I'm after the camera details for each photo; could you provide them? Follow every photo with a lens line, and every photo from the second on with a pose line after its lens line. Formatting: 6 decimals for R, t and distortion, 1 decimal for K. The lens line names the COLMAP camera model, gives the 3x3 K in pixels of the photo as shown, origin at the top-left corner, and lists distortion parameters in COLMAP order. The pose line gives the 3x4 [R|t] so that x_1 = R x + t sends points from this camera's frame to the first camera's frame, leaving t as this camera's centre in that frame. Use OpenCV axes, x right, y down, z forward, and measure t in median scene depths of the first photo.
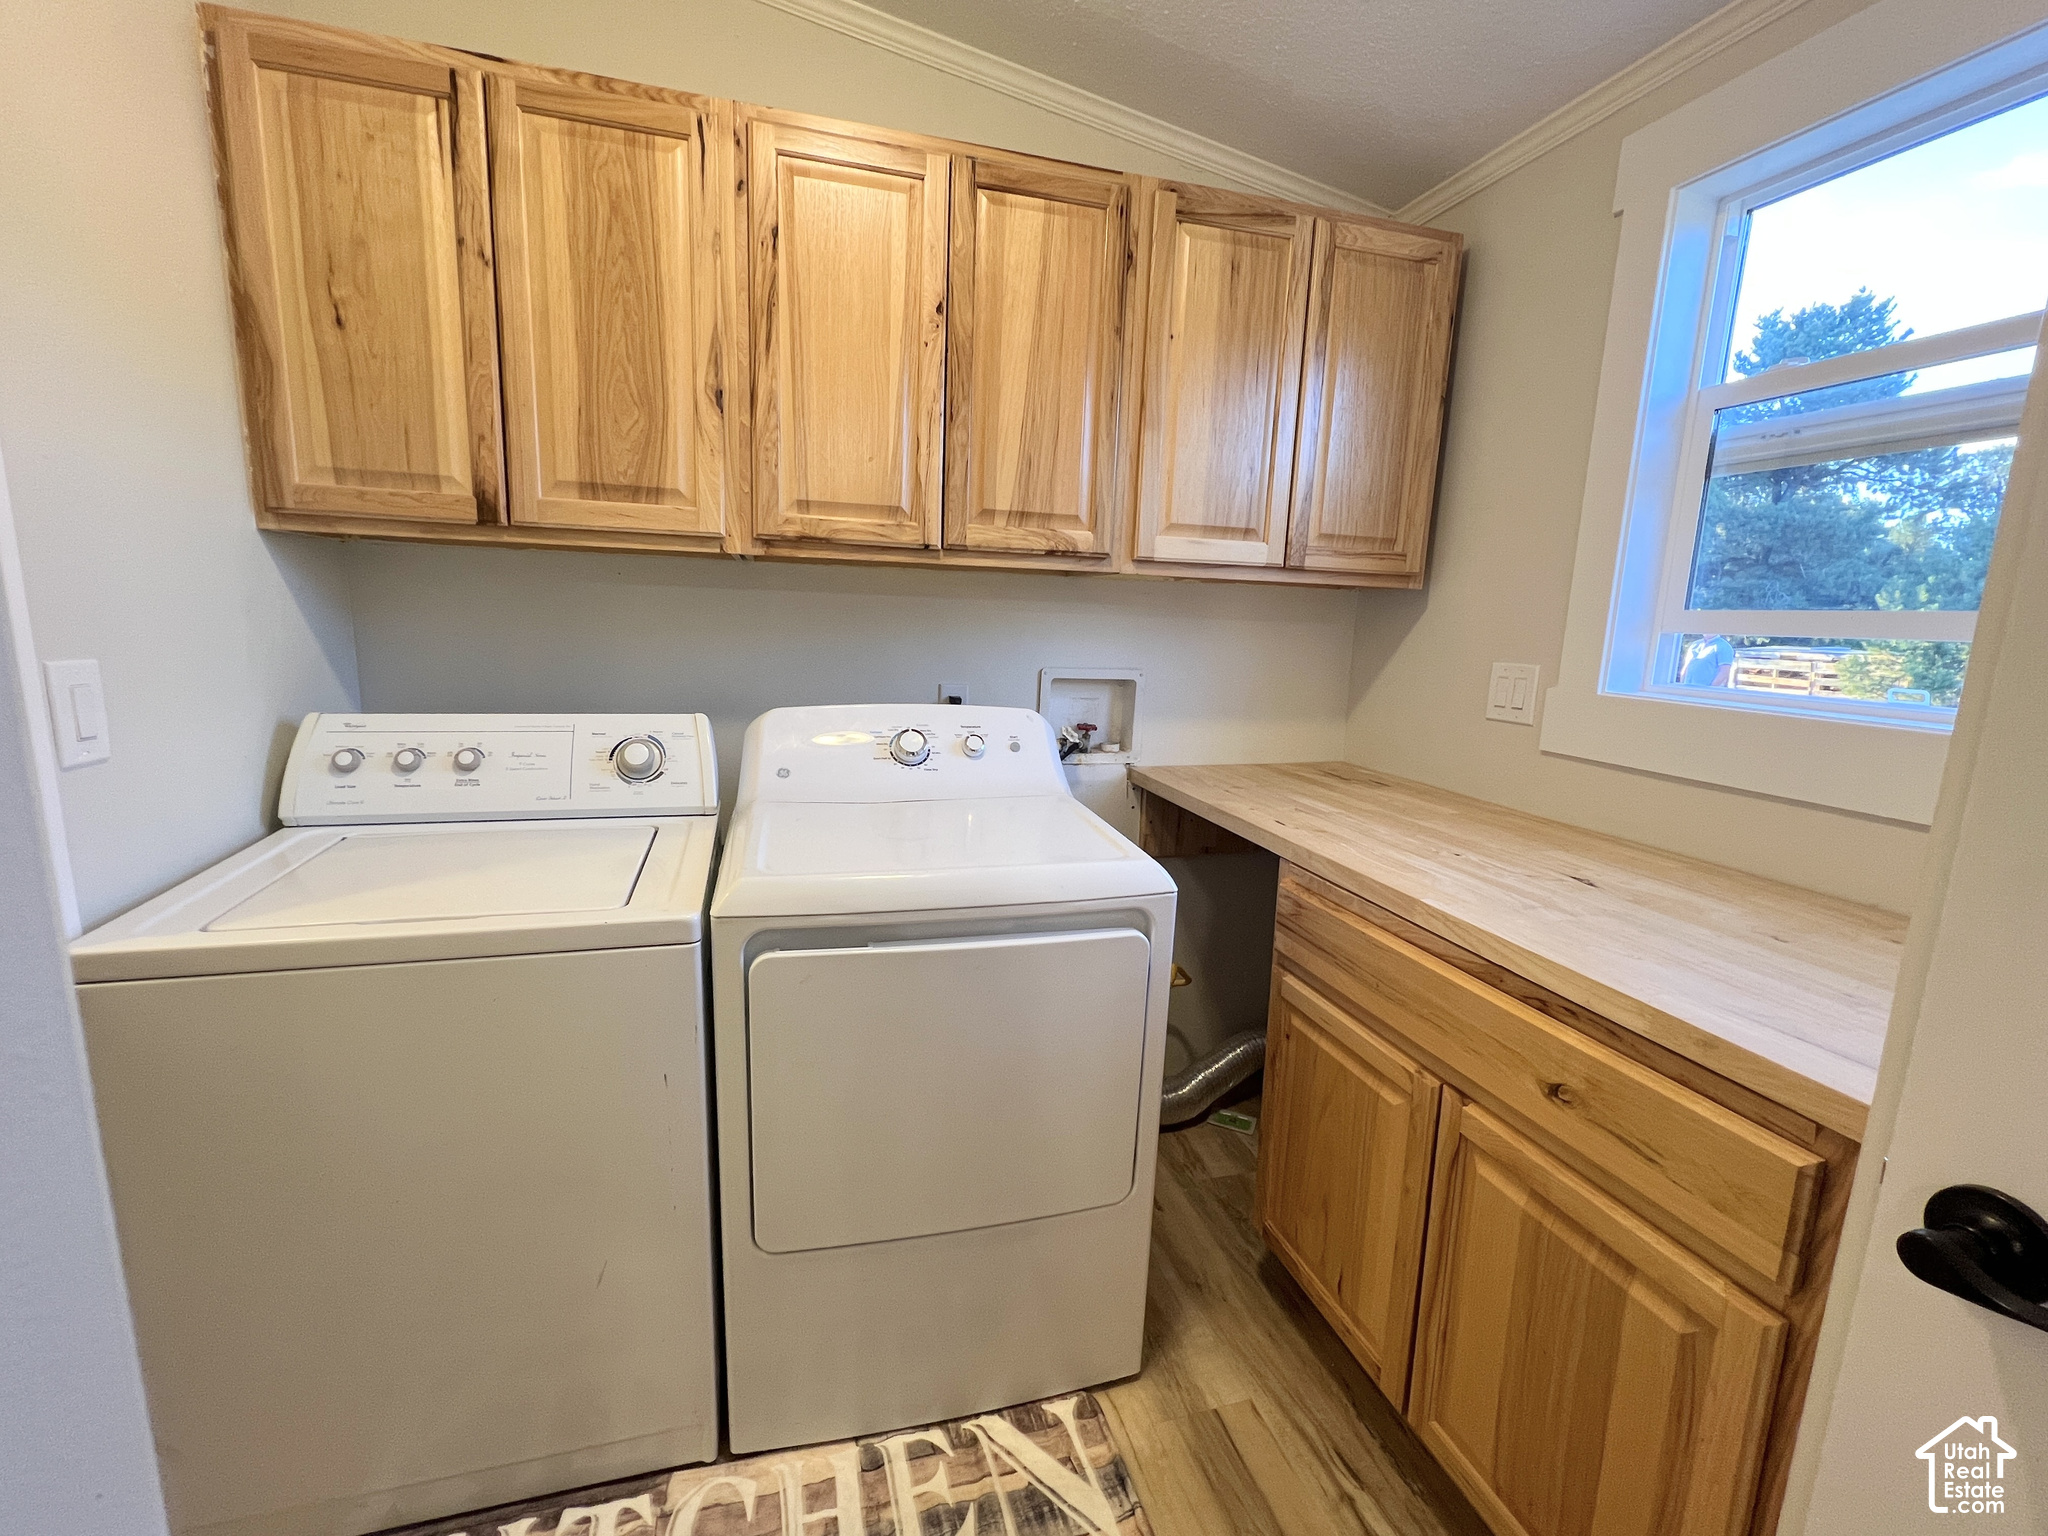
lens RADIAL K [[884.0, 0, 1021.8], [0, 884.0, 770.8], [0, 0, 1]] dist [-0.000267, -0.000394]
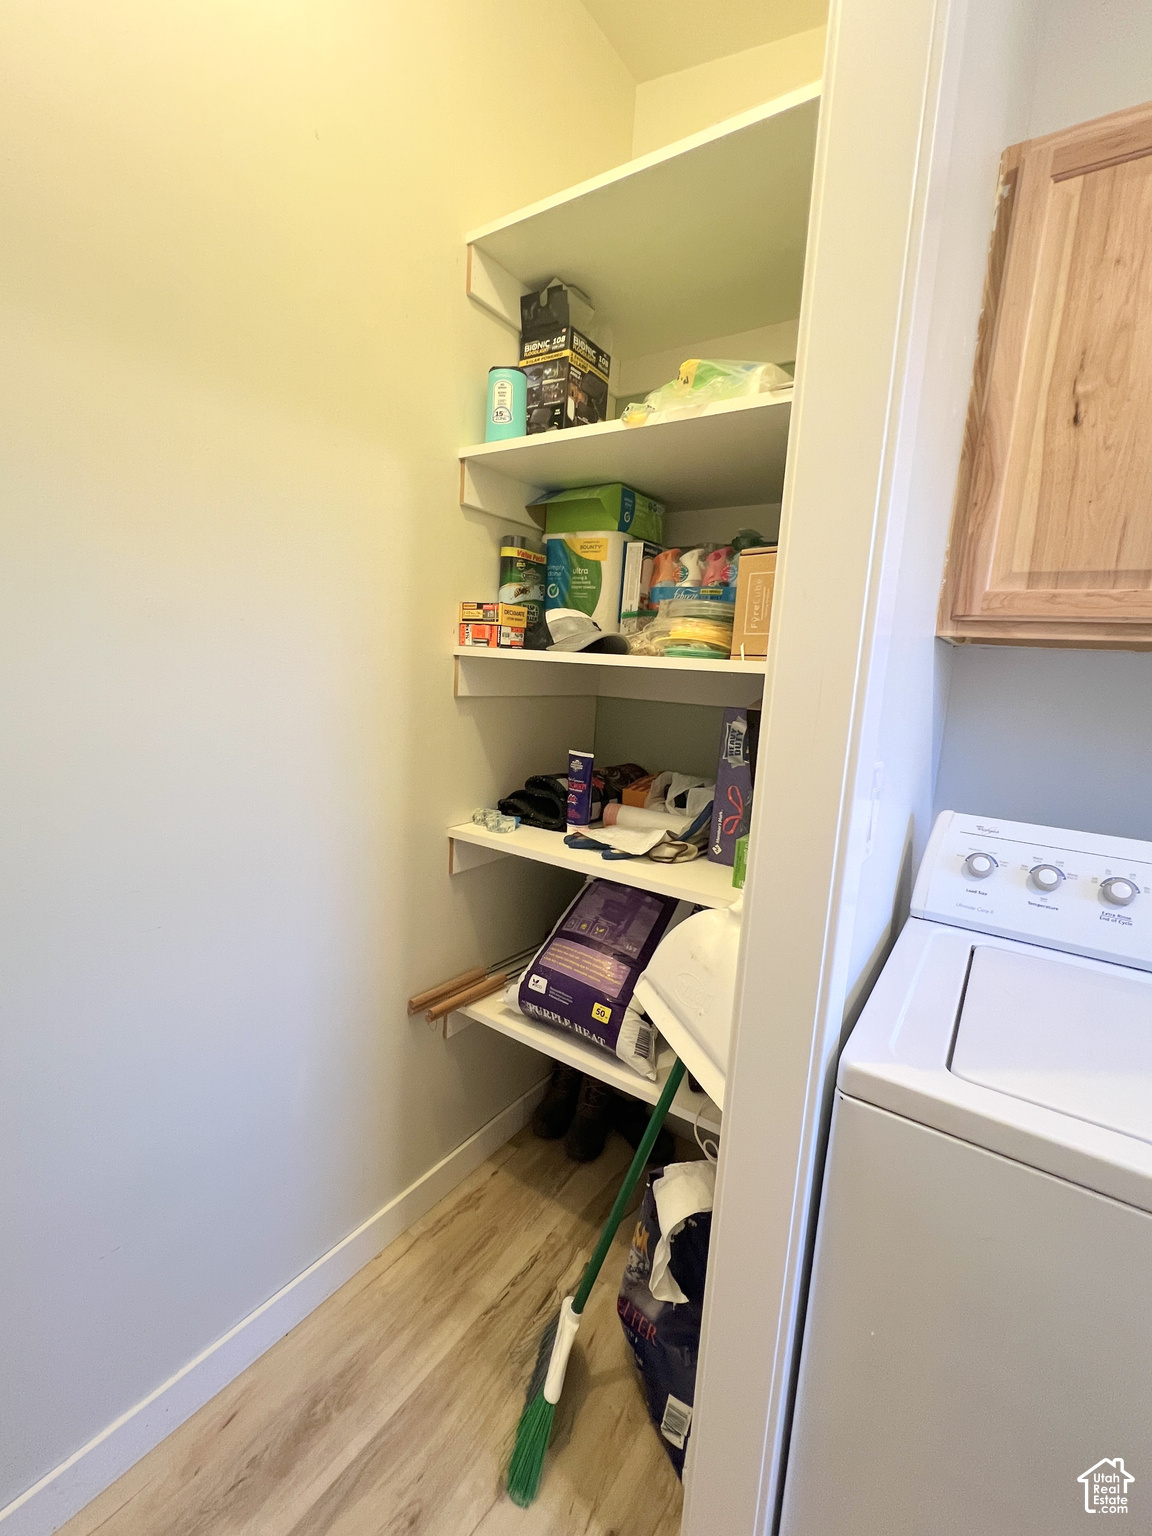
lens RADIAL K [[663.0, 0, 576.0], [0, 663.0, 768.0], [0, 0, 1]] dist [-0.000267, -0.000394]
pose [[0.631118, 0.121316, -0.766141, -0.497759], [-0.175421, 0.984428, 0.011376, -0.047864], [0.755591, 0.127218, 0.642571, 0.170309]]
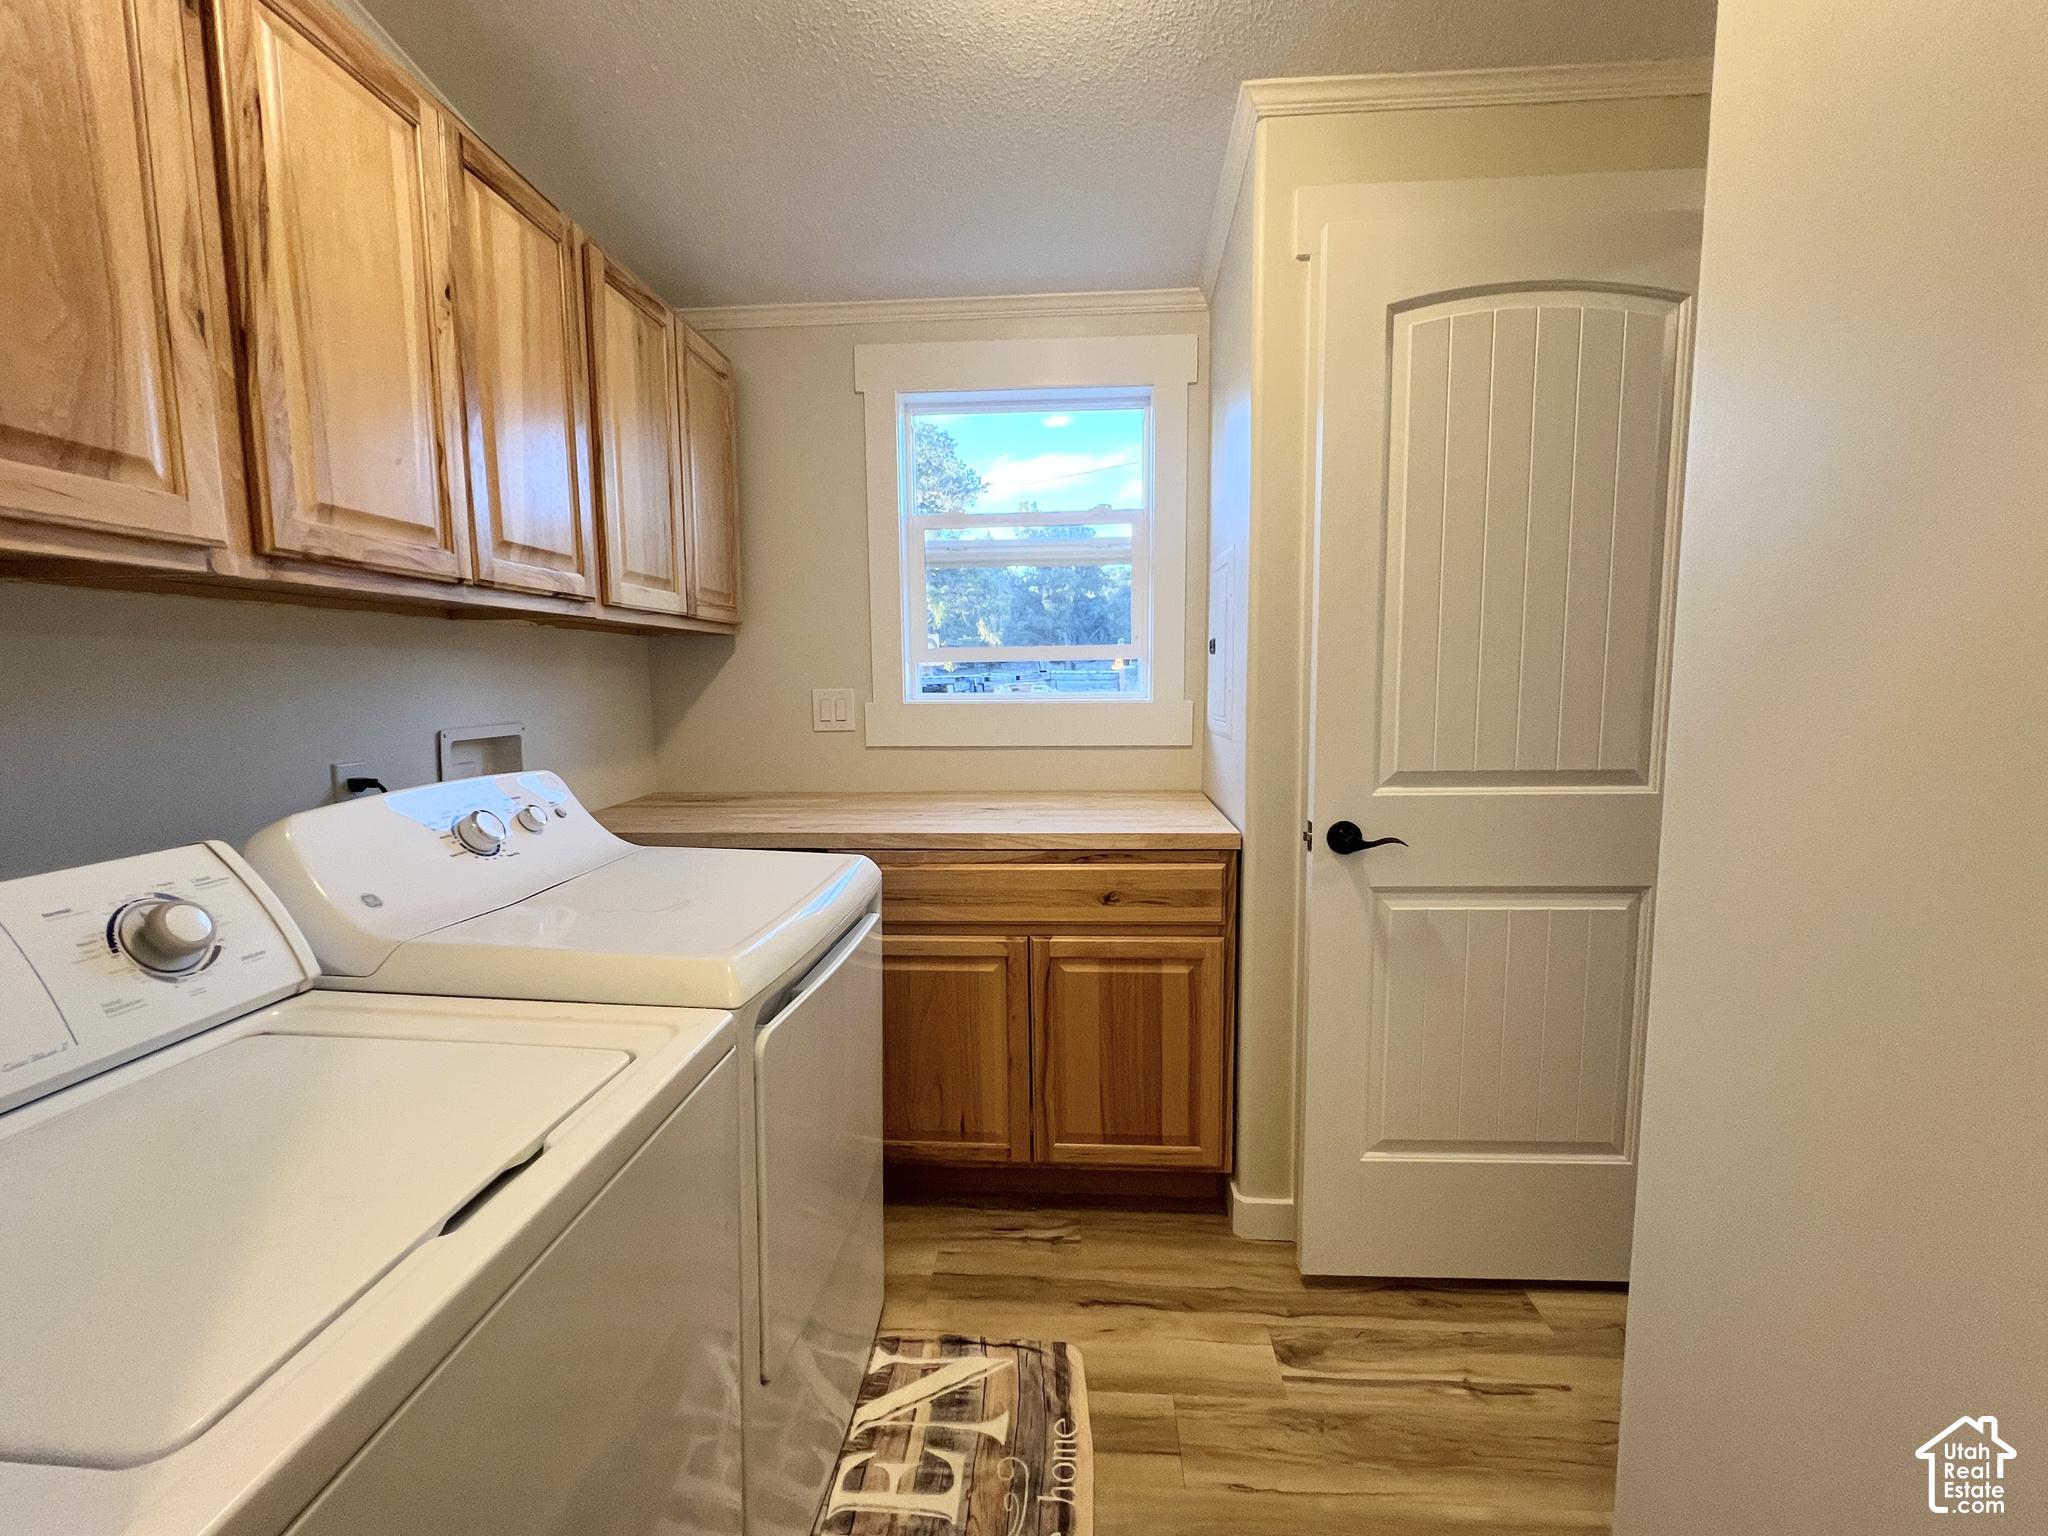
lens RADIAL K [[879.2, 0, 1025.7], [0, 879.2, 767.7], [0, 0, 1]] dist [0.000824, 0.000329]
pose [[0.333008, -0.137297, 0.932875, -0.838262], [0.189504, 0.978901, 0.076424, -0.062971], [-0.923685, 0.151334, 0.352000, 0.329299]]
